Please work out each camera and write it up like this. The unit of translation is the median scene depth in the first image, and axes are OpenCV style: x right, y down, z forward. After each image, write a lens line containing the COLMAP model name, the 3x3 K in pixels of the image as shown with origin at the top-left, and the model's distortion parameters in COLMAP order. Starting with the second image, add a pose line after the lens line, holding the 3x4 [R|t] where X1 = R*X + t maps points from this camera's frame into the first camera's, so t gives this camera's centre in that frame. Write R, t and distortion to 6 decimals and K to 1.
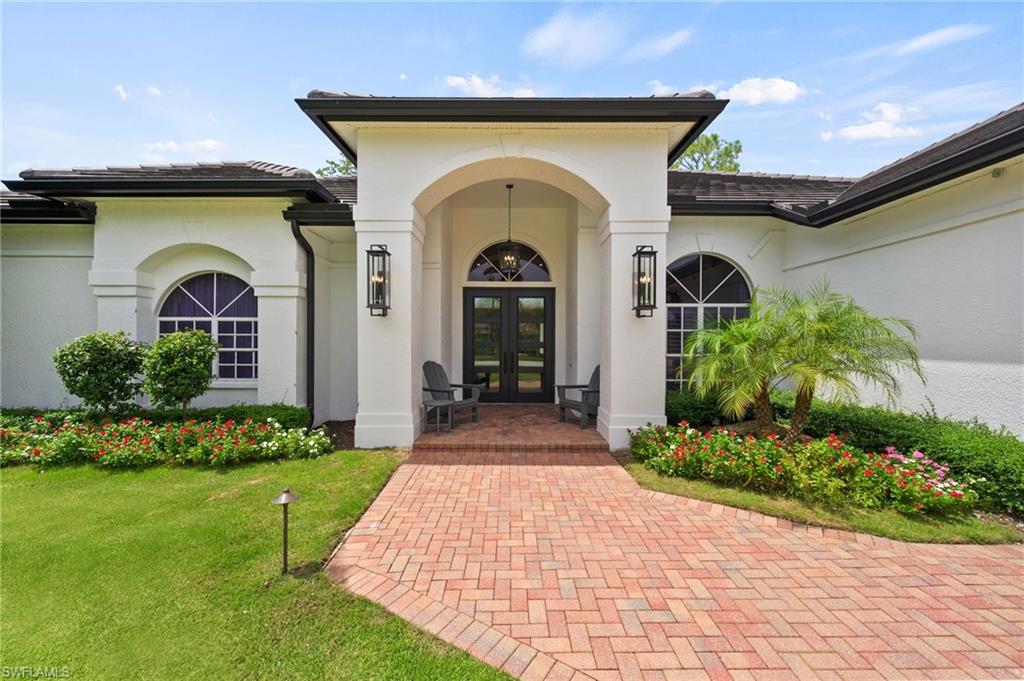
lens RADIAL K [[401.3, 0, 512.0], [0, 401.3, 340.5], [0, 0, 1]] dist [-0.001149, 0.000022]
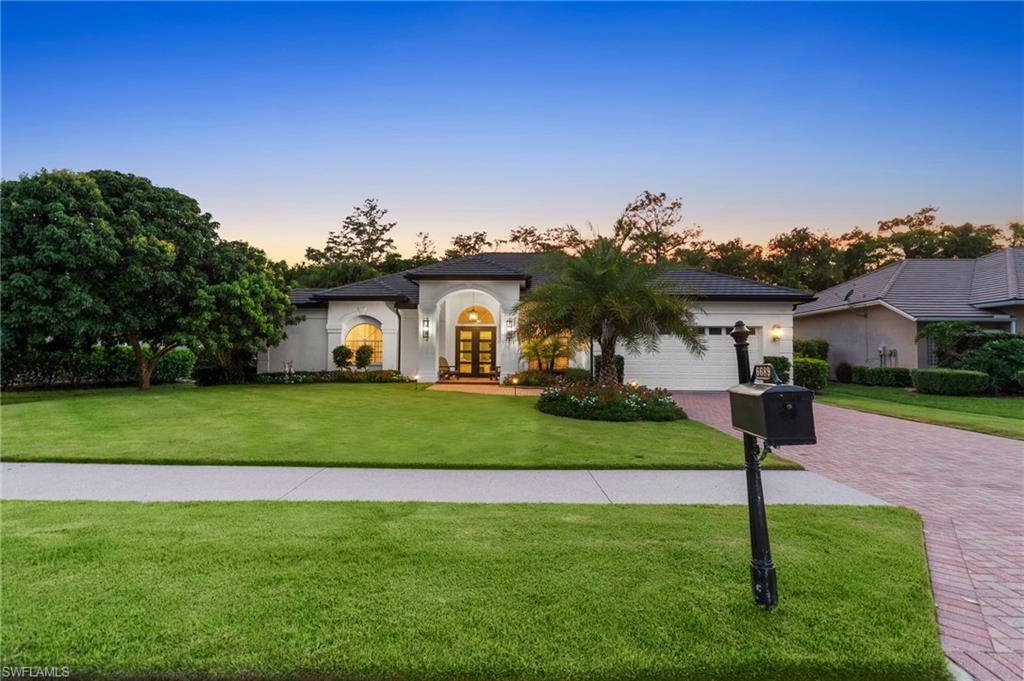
lens RADIAL K [[401.3, 0, 512.0], [0, 401.3, 340.5], [0, 0, 1]] dist [-0.001149, 0.000022]
pose [[0.999934, -0.003878, -0.010769, 0.295216], [0.003527, 0.999468, -0.032420, 0.030778], [0.010889, 0.032380, 0.999416, -1.701799]]
